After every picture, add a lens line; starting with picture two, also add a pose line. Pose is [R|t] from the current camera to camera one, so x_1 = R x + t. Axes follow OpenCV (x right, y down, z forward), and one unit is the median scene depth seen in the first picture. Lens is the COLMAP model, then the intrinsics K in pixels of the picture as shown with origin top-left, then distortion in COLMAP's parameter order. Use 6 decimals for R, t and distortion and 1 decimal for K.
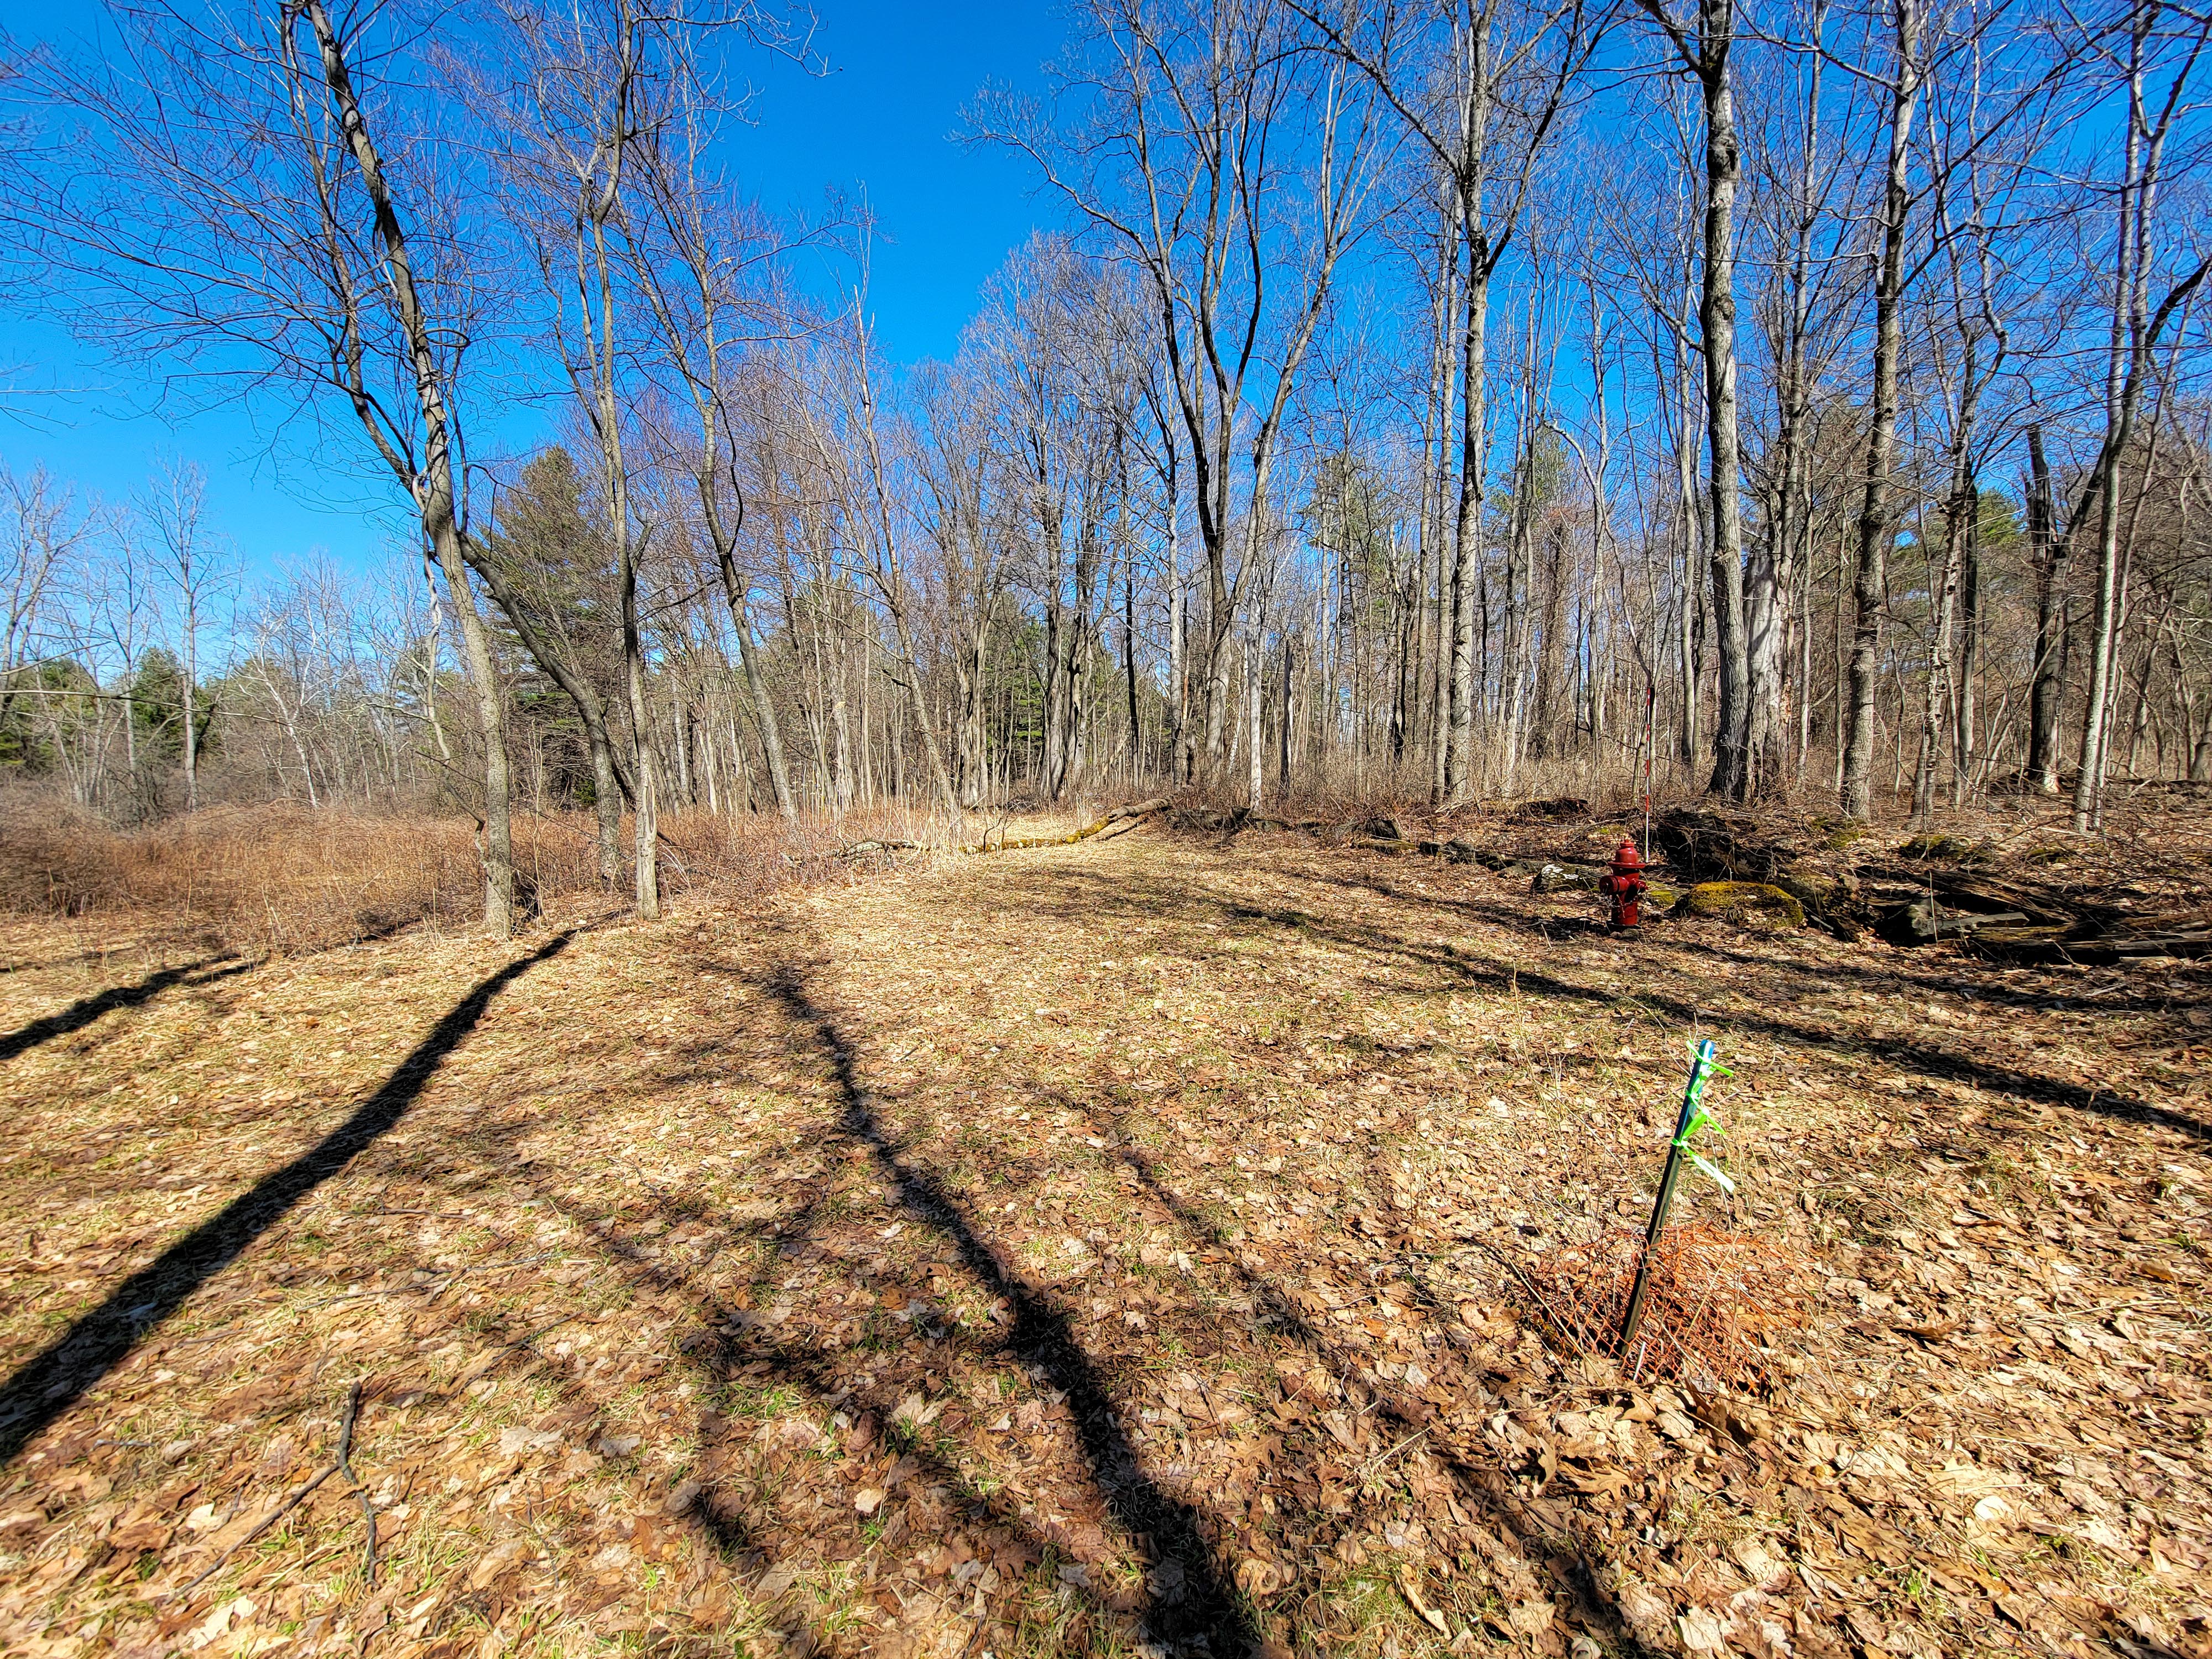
lens RADIAL K [[892.4, 0, 1106.7], [0, 892.4, 835.1], [0, 0, 1]] dist [-0.001610, -0.000124]
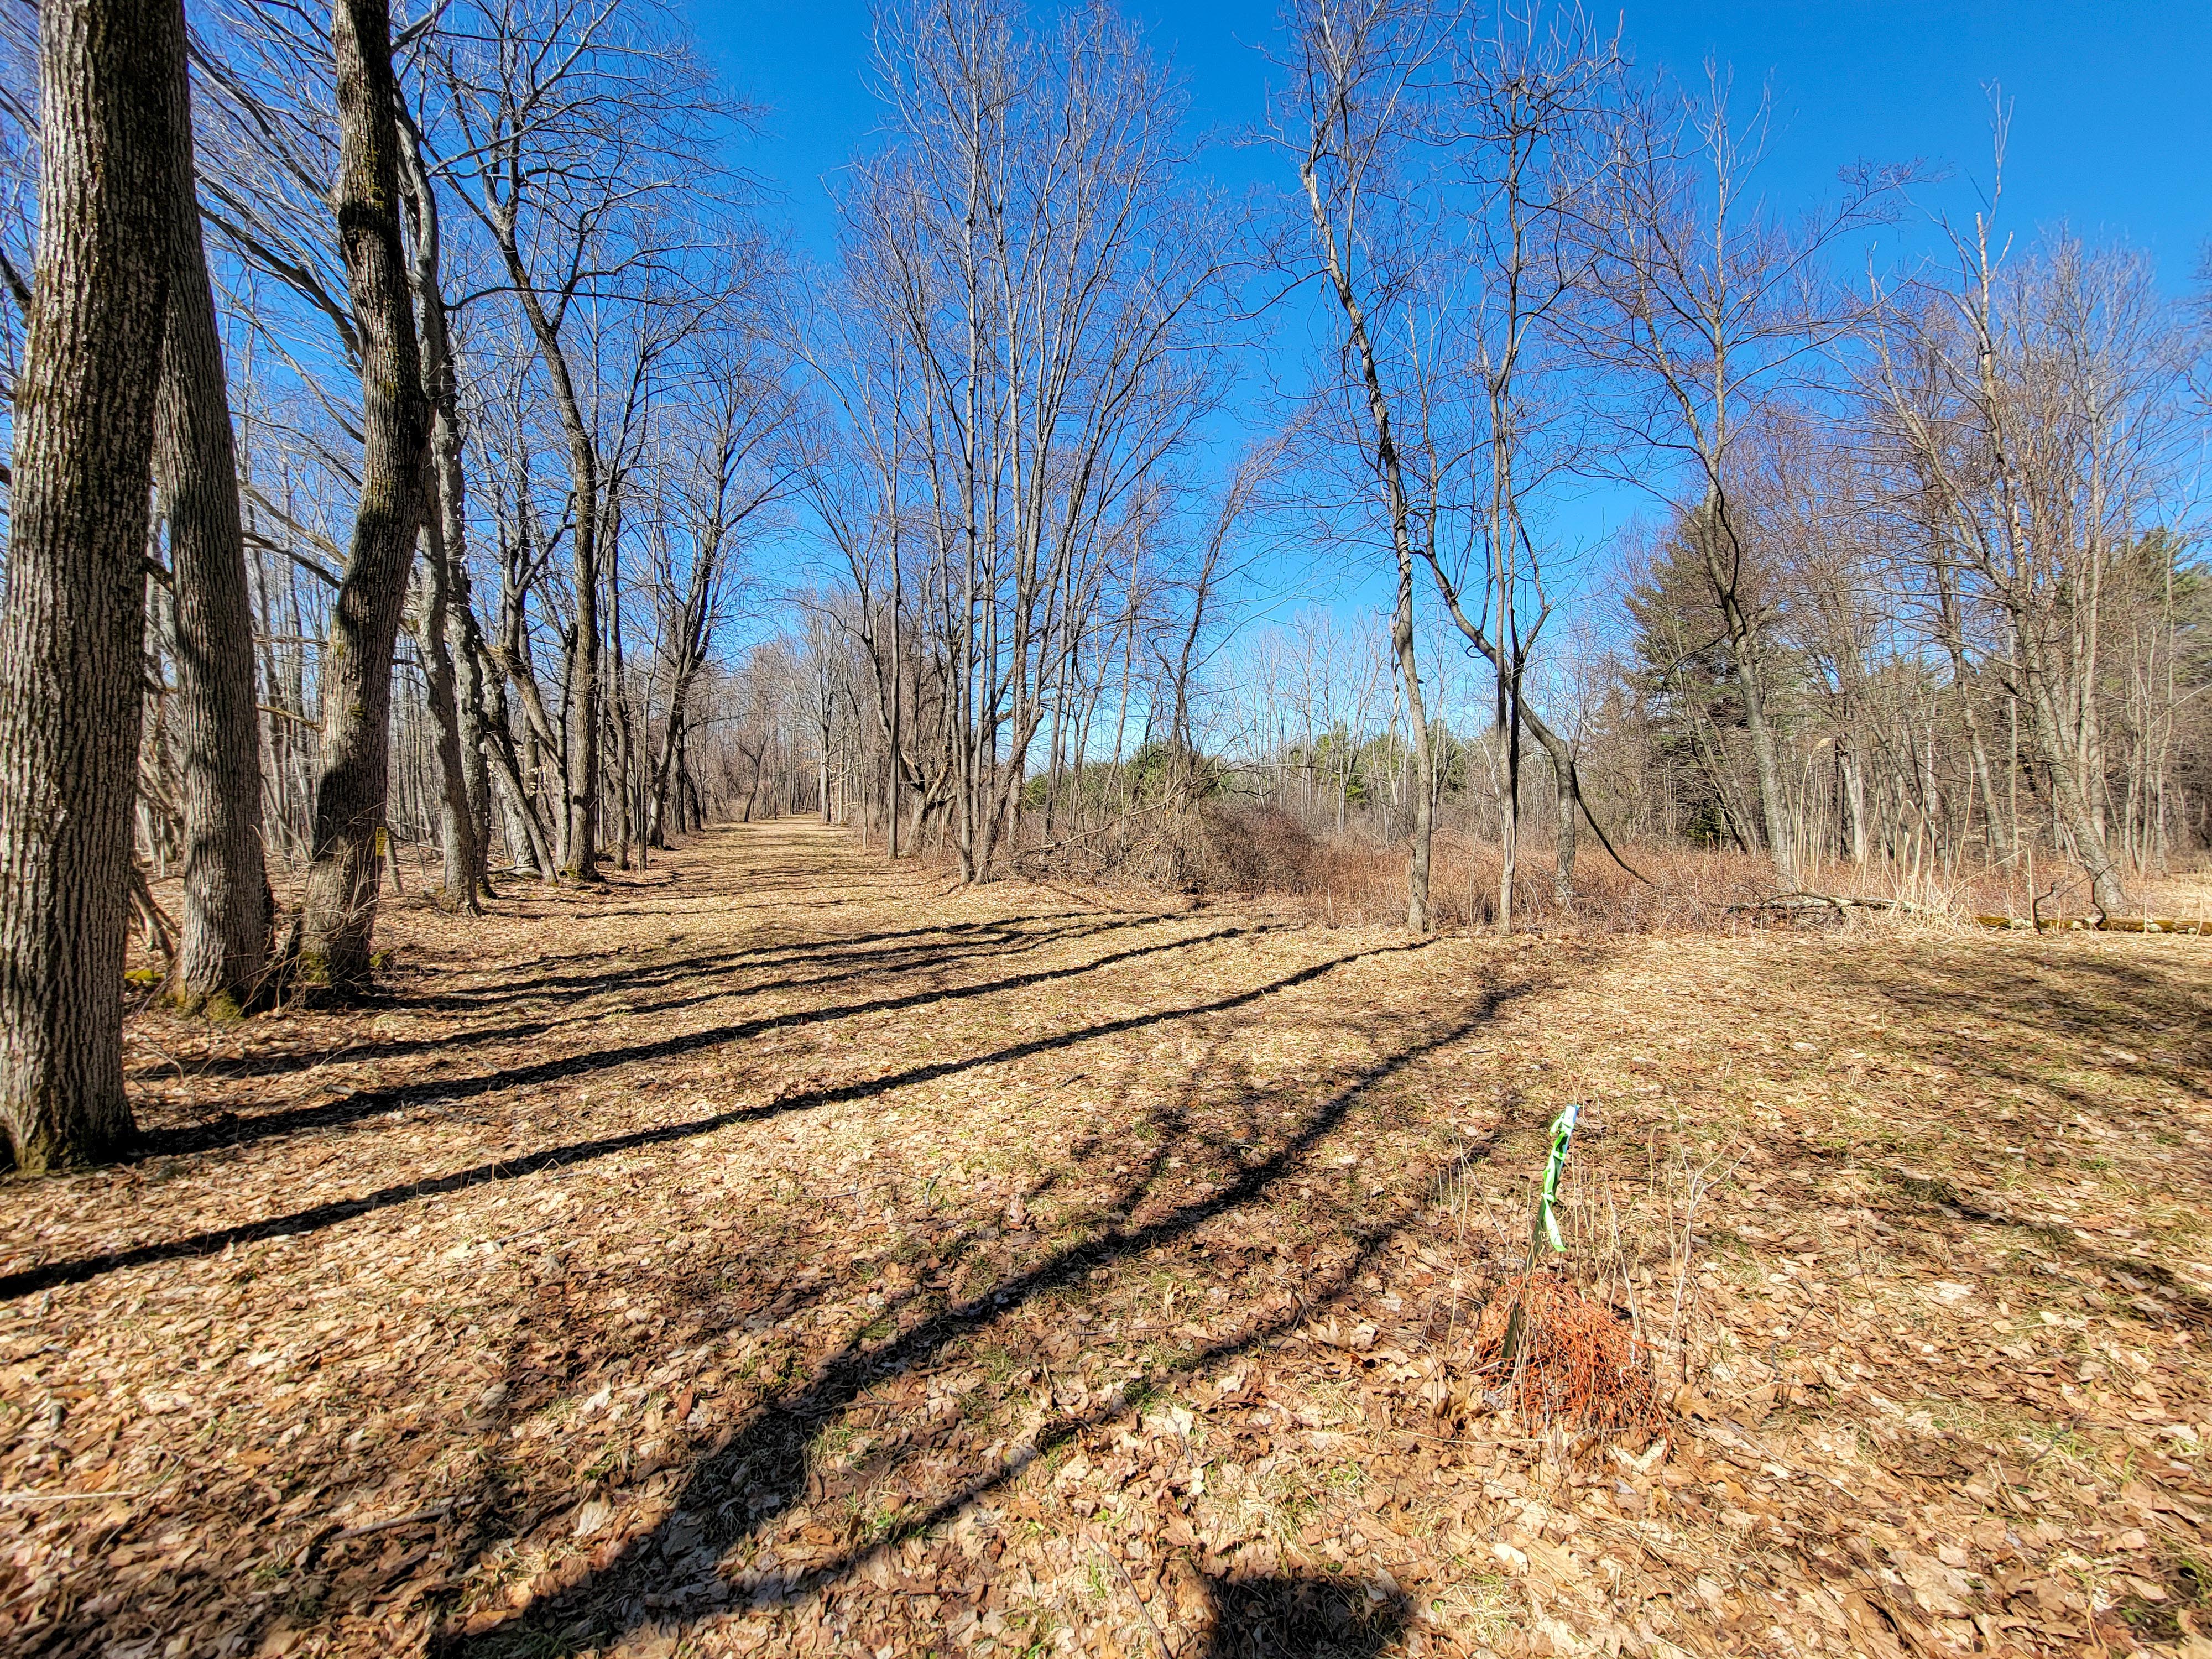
lens RADIAL K [[892.4, 0, 1108.2], [0, 892.4, 820.8], [0, 0, 1]] dist [-0.001610, -0.000124]
pose [[0.383892, 0.017039, -0.923221, 1.039798], [-0.073485, 0.997222, -0.012152, -0.025790], [0.920449, 0.072508, 0.384078, 0.067635]]
